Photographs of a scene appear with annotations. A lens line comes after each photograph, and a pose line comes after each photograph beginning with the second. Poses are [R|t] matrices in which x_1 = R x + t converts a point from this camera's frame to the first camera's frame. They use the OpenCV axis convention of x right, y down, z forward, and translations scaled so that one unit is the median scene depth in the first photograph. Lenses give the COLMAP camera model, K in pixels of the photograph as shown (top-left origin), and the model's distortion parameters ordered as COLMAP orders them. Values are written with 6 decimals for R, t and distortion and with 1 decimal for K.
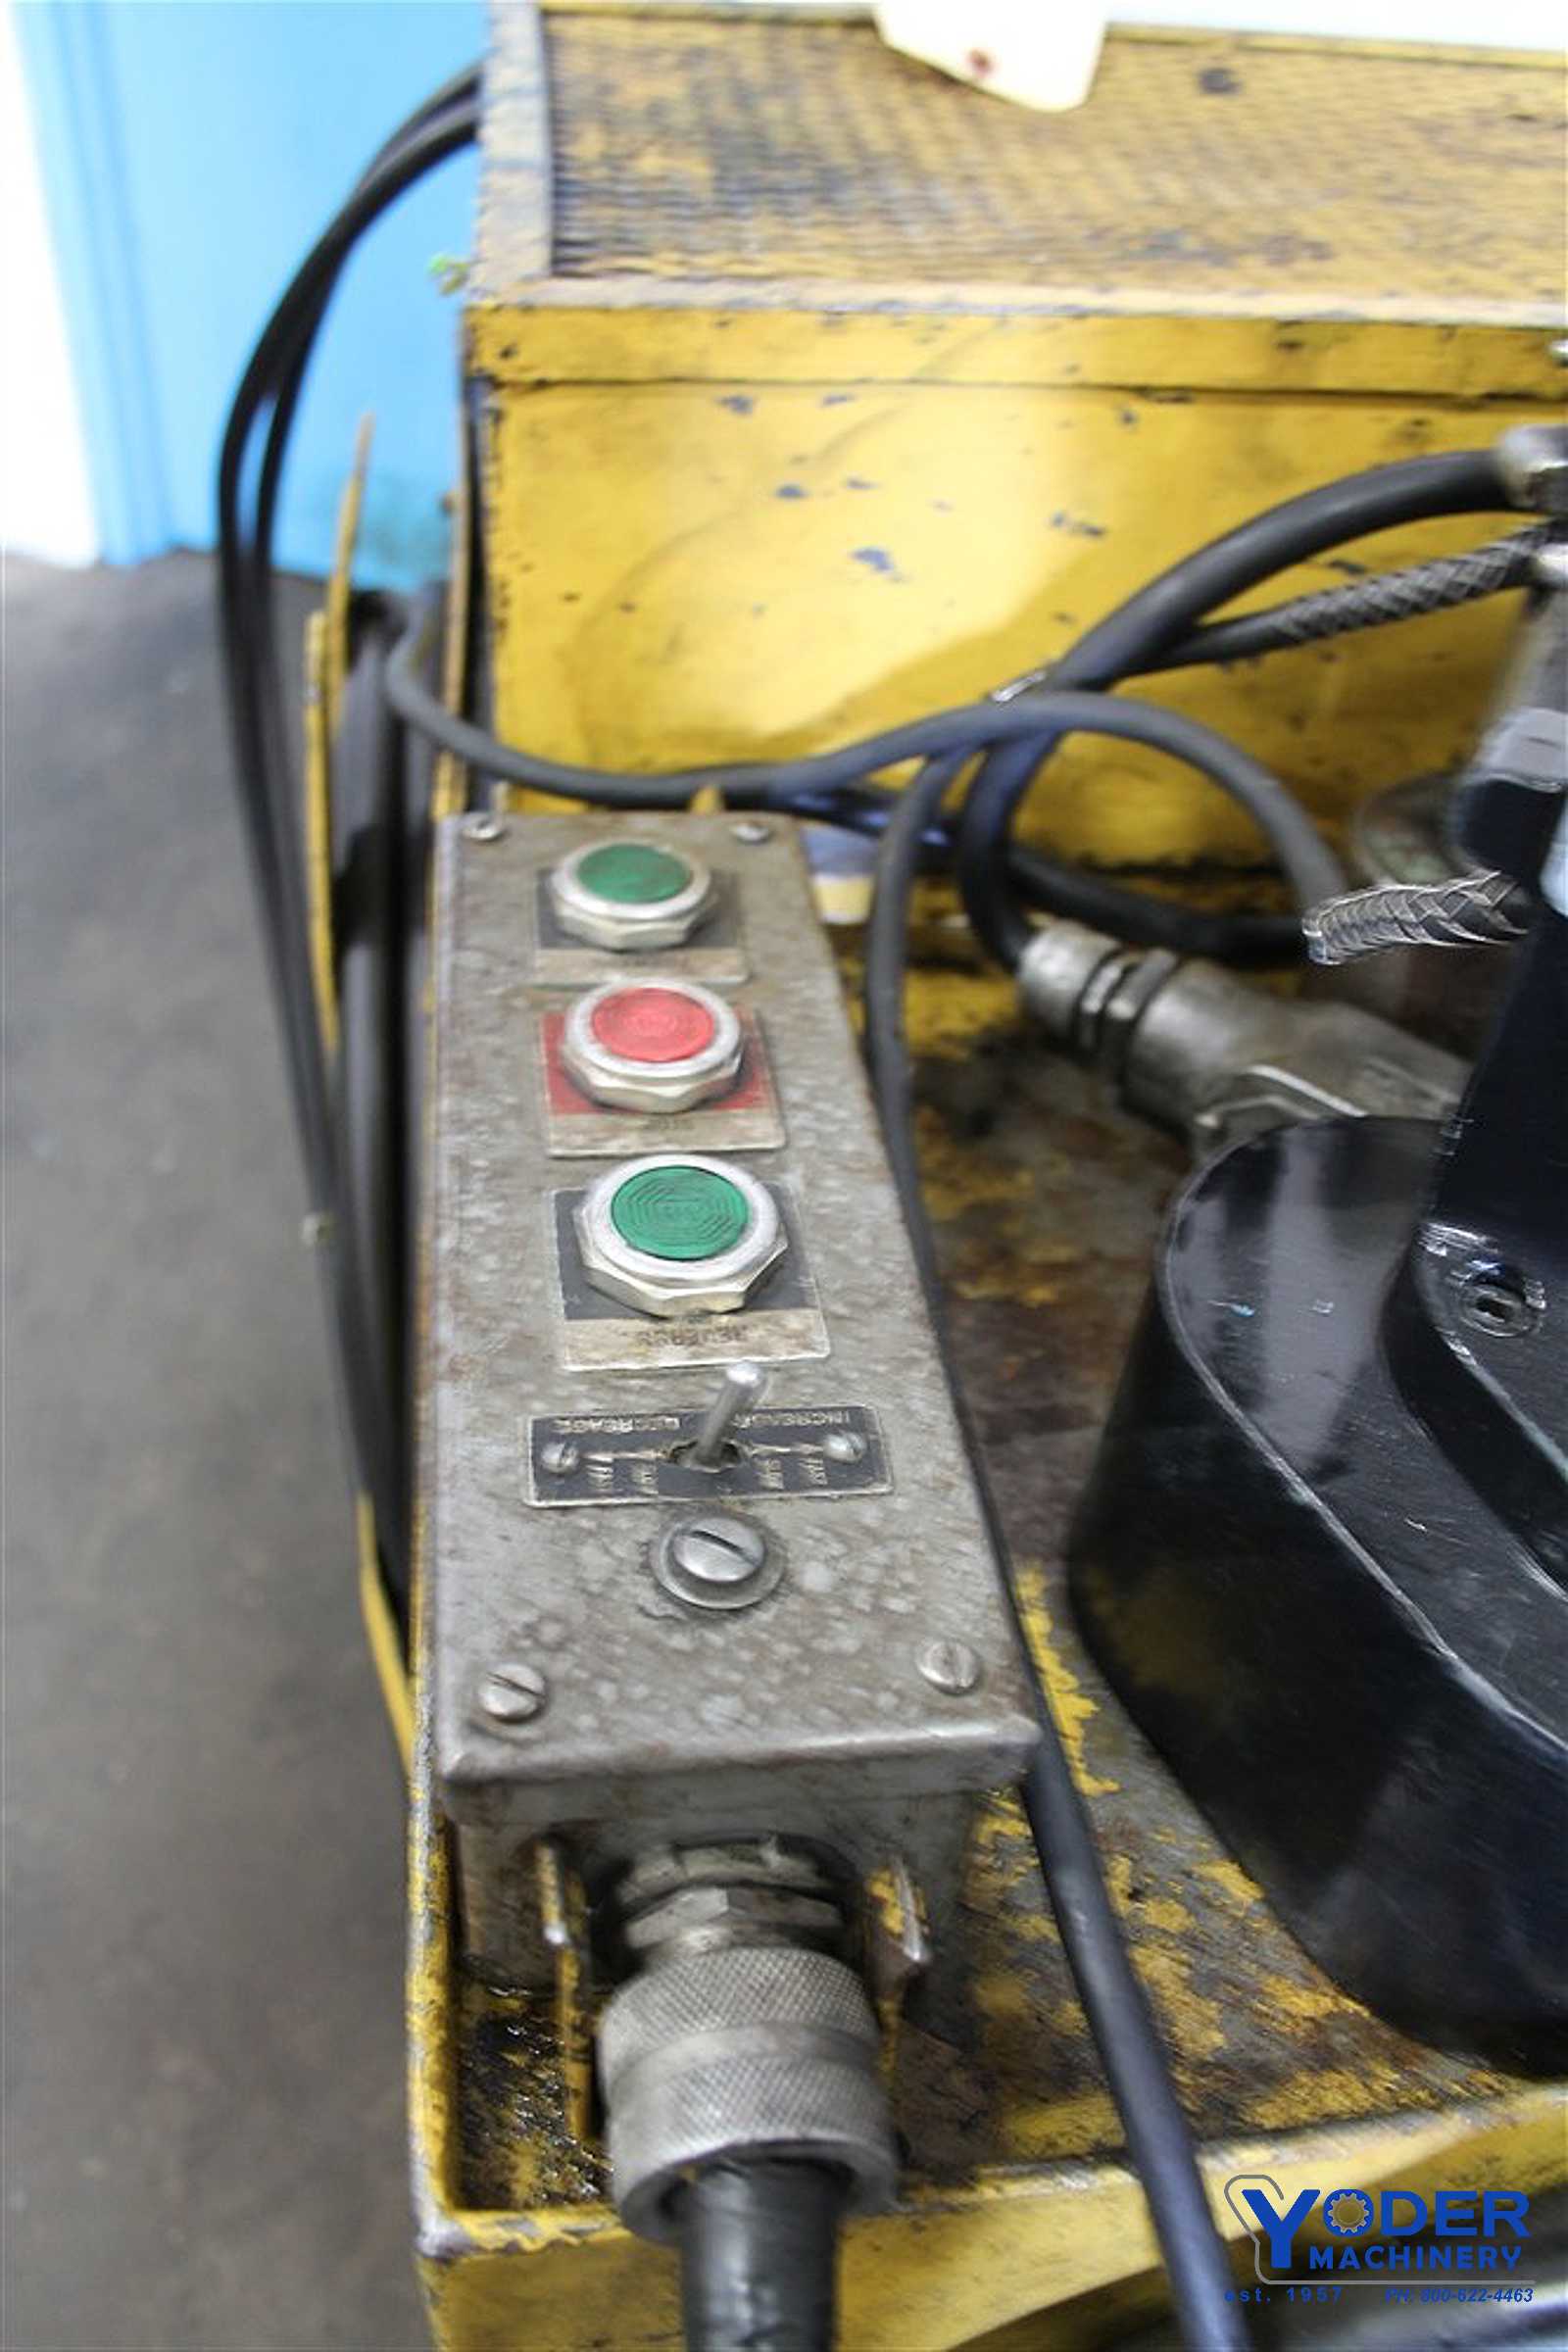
lens RADIAL K [[2013.8, 0, 784.0], [0, 2013.8, 1176.0], [0, 0, 1]] dist [-0.152997, 0.118705]
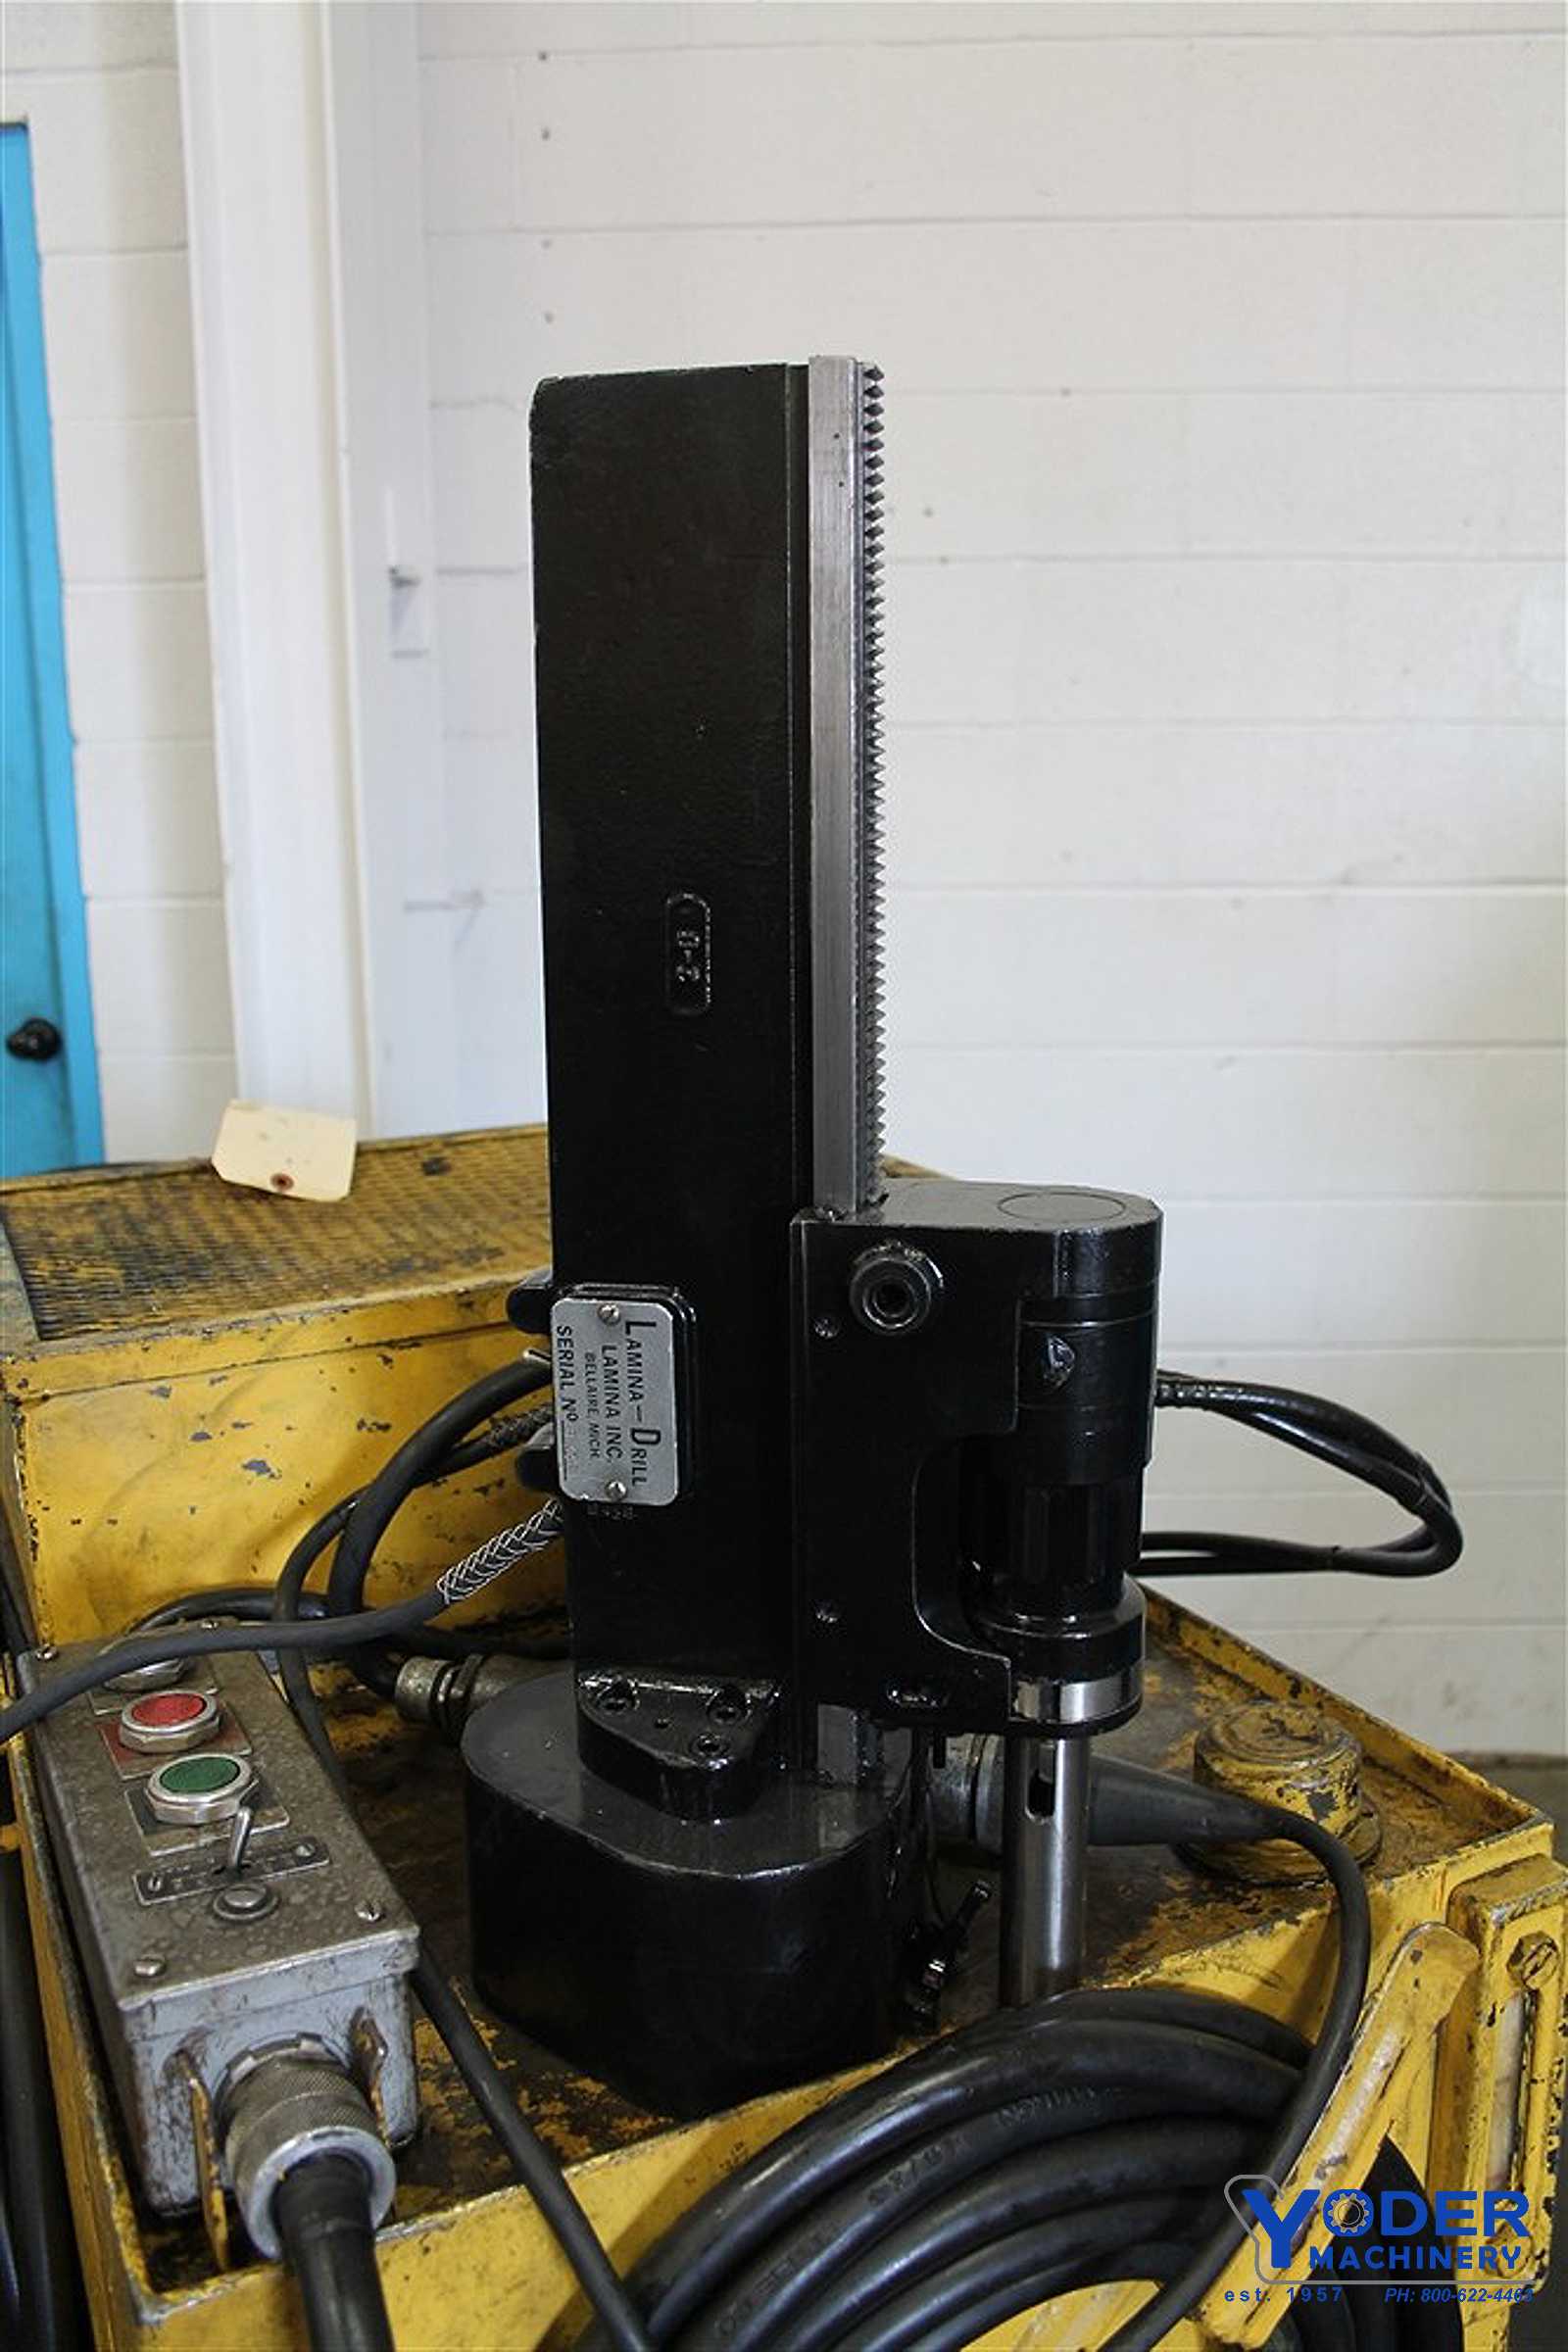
lens RADIAL K [[1945.2, 0, 786.7], [0, 1945.2, 1232.7], [0, 0, 1]] dist [-0.145507, 0.212131]
pose [[0.938459, -0.156897, 0.307697, -0.003705], [0.278676, 0.870256, -0.406196, 0.281346], [-0.204044, 0.466946, 0.860423, -0.544888]]
